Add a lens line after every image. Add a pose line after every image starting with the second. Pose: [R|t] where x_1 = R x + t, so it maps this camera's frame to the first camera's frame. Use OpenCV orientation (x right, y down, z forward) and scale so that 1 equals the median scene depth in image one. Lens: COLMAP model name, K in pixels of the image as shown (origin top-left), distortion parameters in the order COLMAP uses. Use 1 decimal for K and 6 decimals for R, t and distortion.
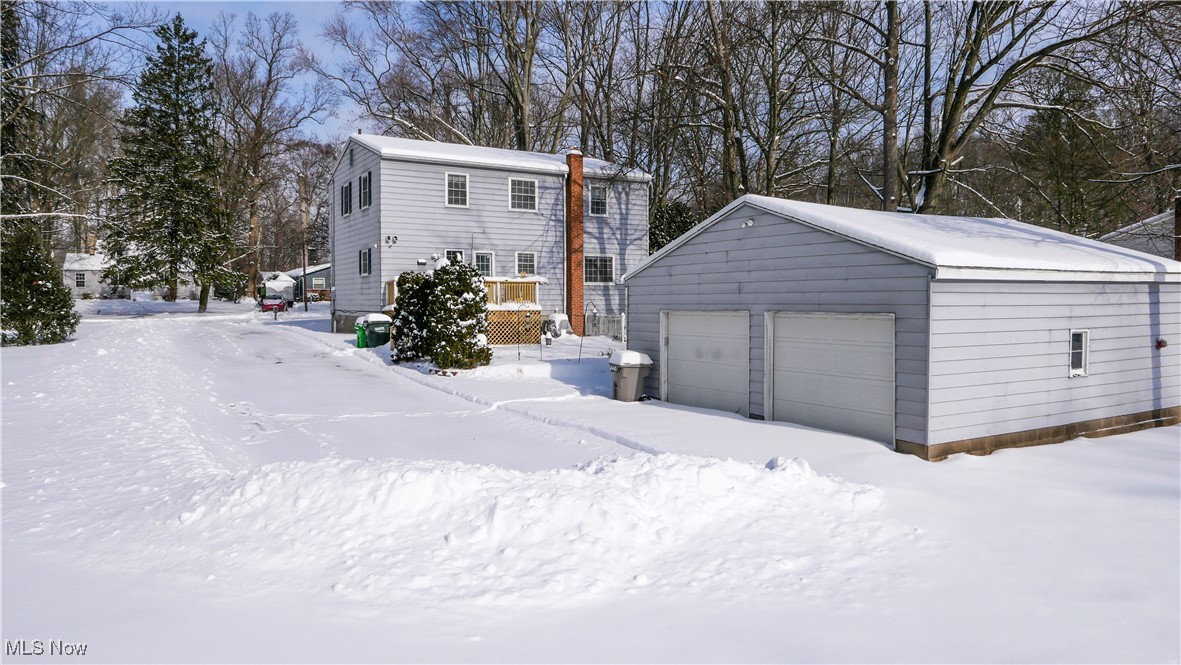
lens RADIAL K [[800.1, 0, 590.5], [0, 800.1, 332.5], [0, 0, 1]] dist [-0.011141, 0.001146]
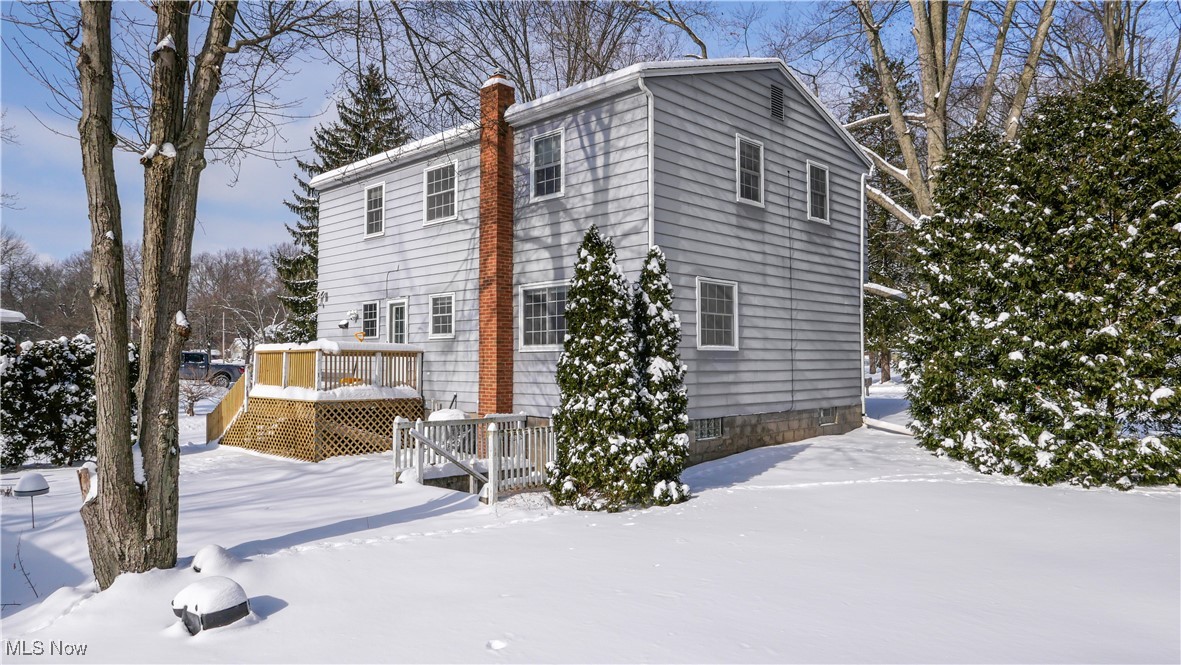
lens RADIAL K [[775.1, 0, 586.2], [0, 775.1, 341.7], [0, 0, 1]] dist [-0.031210, 0.035591]
pose [[0.263023, -0.024583, -0.964476, 0.439897], [-0.034911, 0.998778, -0.034978, -0.050368], [0.964158, 0.042871, 0.261843, 0.915664]]
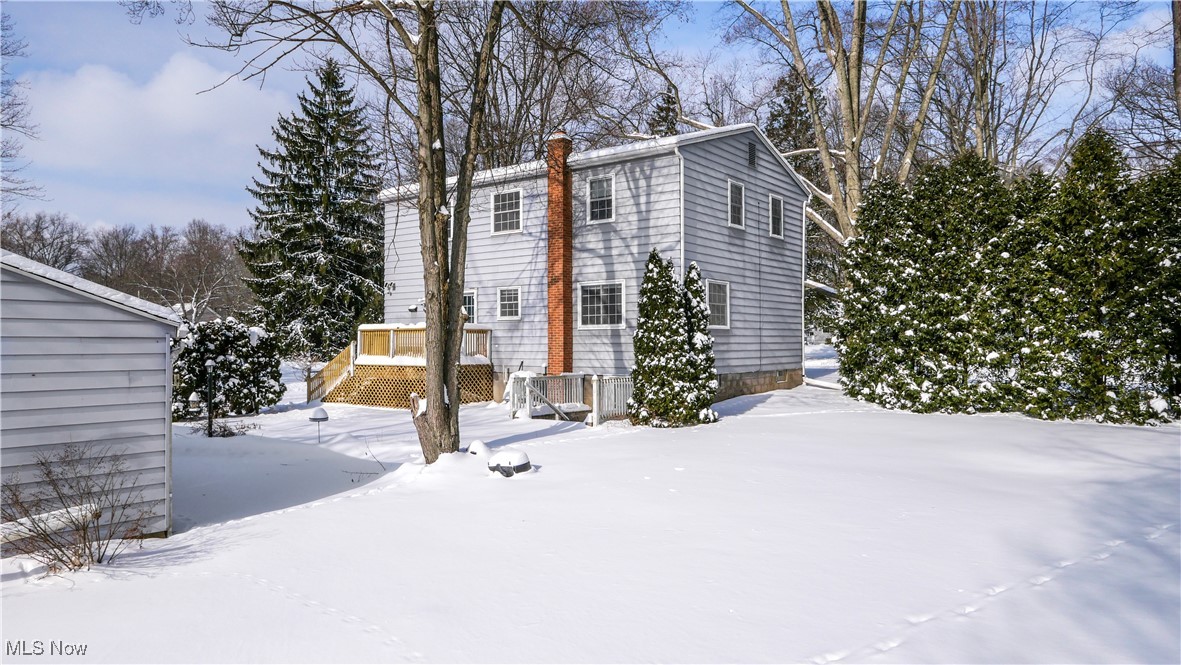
lens RADIAL K [[775.1, 0, 586.2], [0, 775.1, 341.7], [0, 0, 1]] dist [-0.031210, 0.035591]
pose [[0.378364, -0.000002, -0.925657, 0.590041], [-0.033862, 0.999331, -0.013843, -0.040254], [0.925037, 0.036582, 0.378111, 0.759904]]
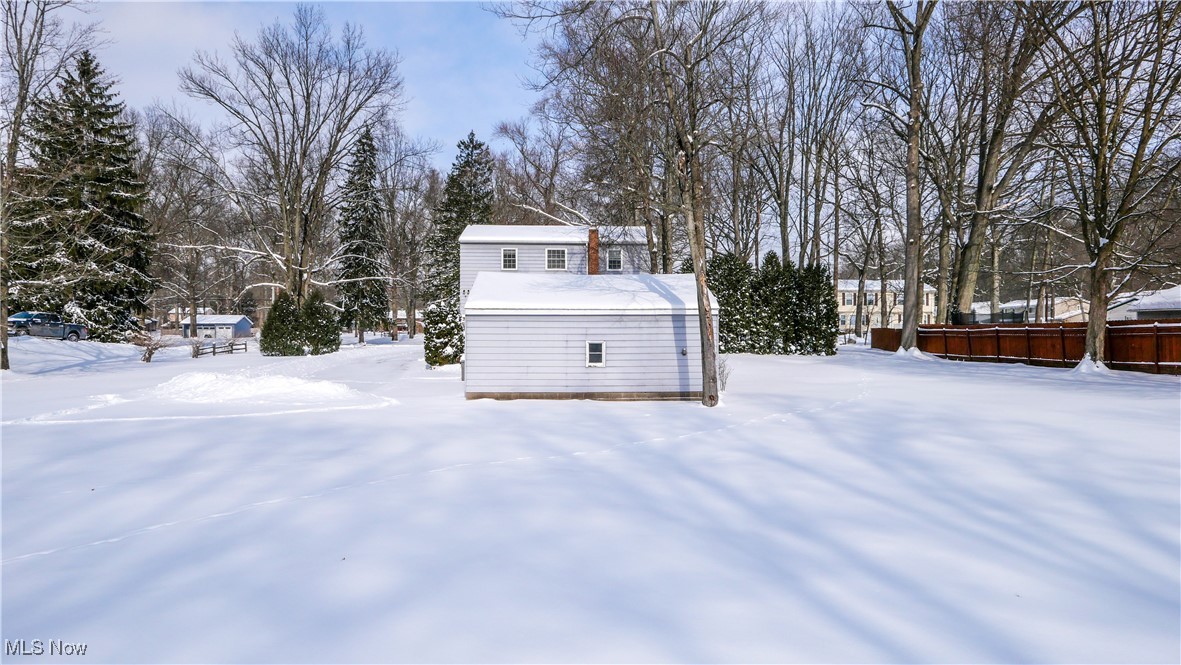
lens RADIAL K [[789.2, 0, 573.3], [0, 789.2, 331.9], [0, 0, 1]] dist [-0.006251, 0.003426]
pose [[0.877664, 0.000291, -0.479277, 0.623580], [-0.021645, 0.999004, -0.039030, 0.020323], [0.478788, 0.044630, 0.876795, -0.265056]]
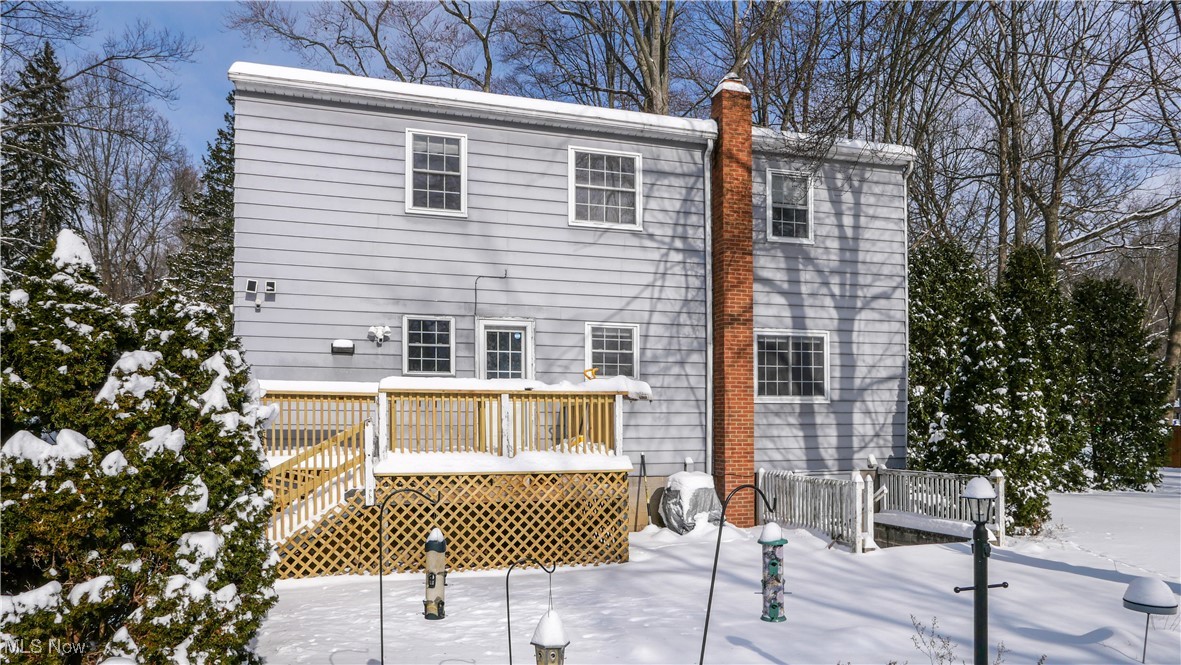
lens RADIAL K [[808.1, 0, 590.1], [0, 808.1, 431.2], [0, 0, 1]] dist [-0.005188, 0.001015]
pose [[0.974241, 0.001306, -0.225505, 0.003845], [-0.008474, 0.999489, -0.030824, -0.029940], [0.225349, 0.031941, 0.973754, 0.561336]]
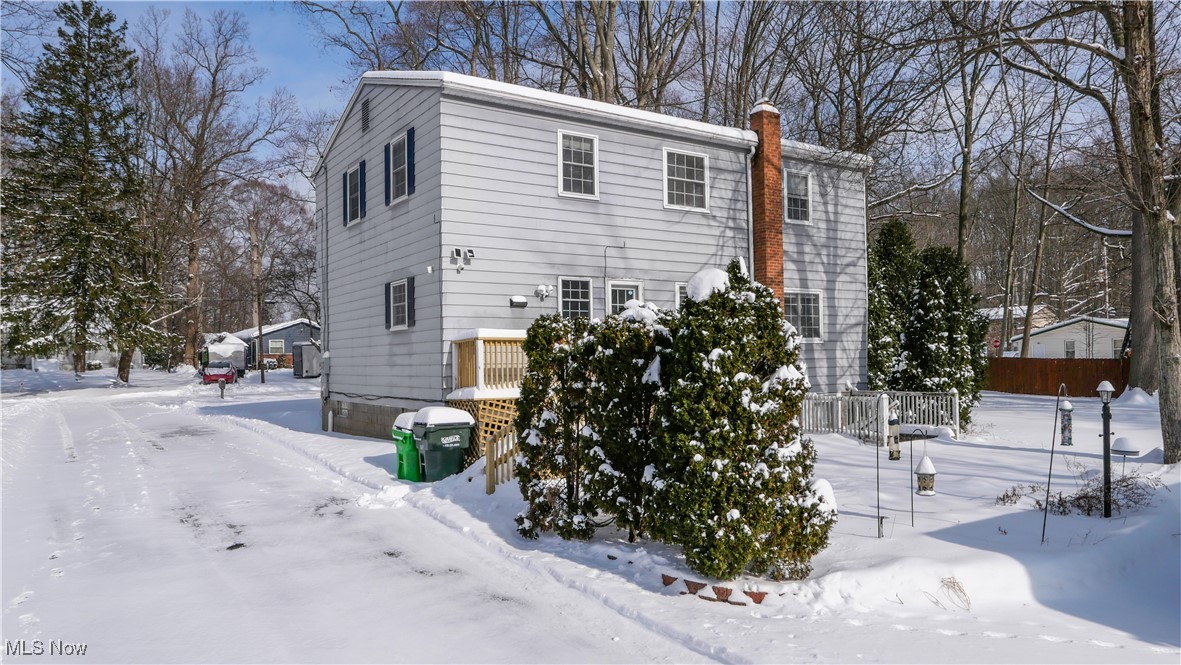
lens RADIAL K [[824.0, 0, 599.0], [0, 824.0, 365.8], [0, 0, 1]] dist [-0.004546, -0.002549]
pose [[0.998355, -0.013606, 0.055701, -0.168695], [0.015476, 0.999327, -0.033270, -0.025504], [-0.055211, 0.034077, 0.997893, 0.421532]]
